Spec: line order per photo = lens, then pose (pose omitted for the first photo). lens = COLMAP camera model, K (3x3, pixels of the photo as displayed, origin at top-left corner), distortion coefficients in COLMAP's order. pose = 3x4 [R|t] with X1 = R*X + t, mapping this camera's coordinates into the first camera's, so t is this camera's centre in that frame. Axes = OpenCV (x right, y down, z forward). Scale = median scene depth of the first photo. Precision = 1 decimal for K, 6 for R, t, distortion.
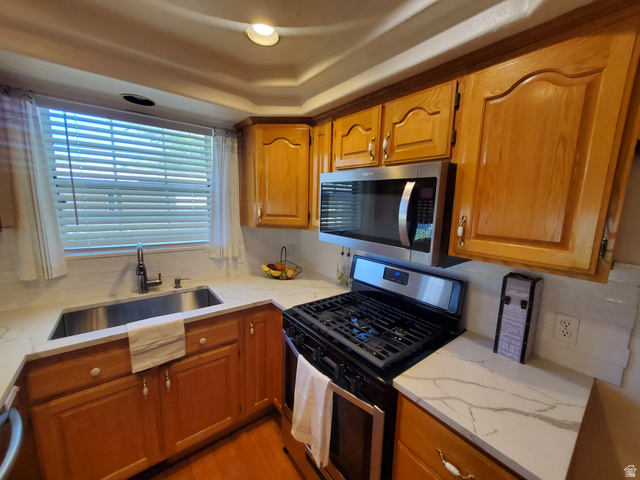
lens RADIAL K [[253.2, 0, 325.4], [0, 253.2, 240.7], [0, 0, 1]] dist [0.003099, -0.000433]
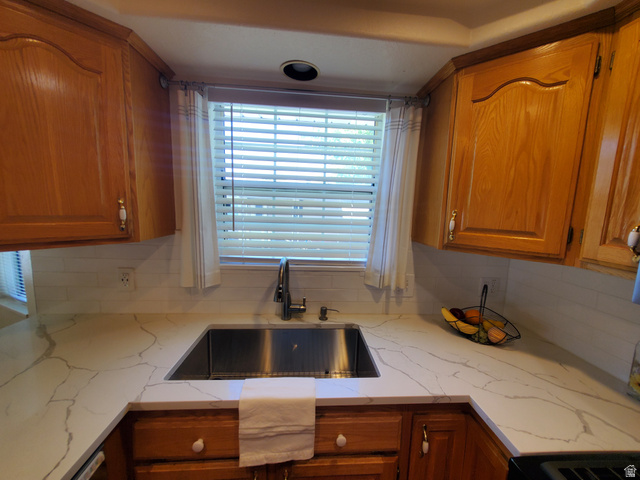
lens RADIAL K [[253.2, 0, 325.7], [0, 253.2, 241.5], [0, 0, 1]] dist [0.003099, -0.000433]
pose [[0.825517, 0.074265, -0.559469, -0.189282], [-0.095535, 0.995387, -0.008836, -0.043315], [0.556232, 0.060743, 0.828804, 0.402080]]
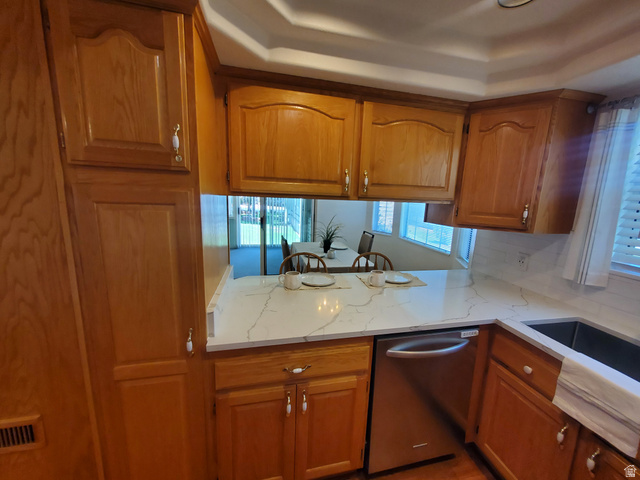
lens RADIAL K [[253.2, 0, 324.8], [0, 253.2, 241.8], [0, 0, 1]] dist [0.003099, -0.000433]
pose [[-0.435128, 0.113363, -0.893204, 0.210568], [-0.189487, 0.958294, 0.213933, -0.029972], [0.880204, 0.262339, -0.395499, 0.375351]]
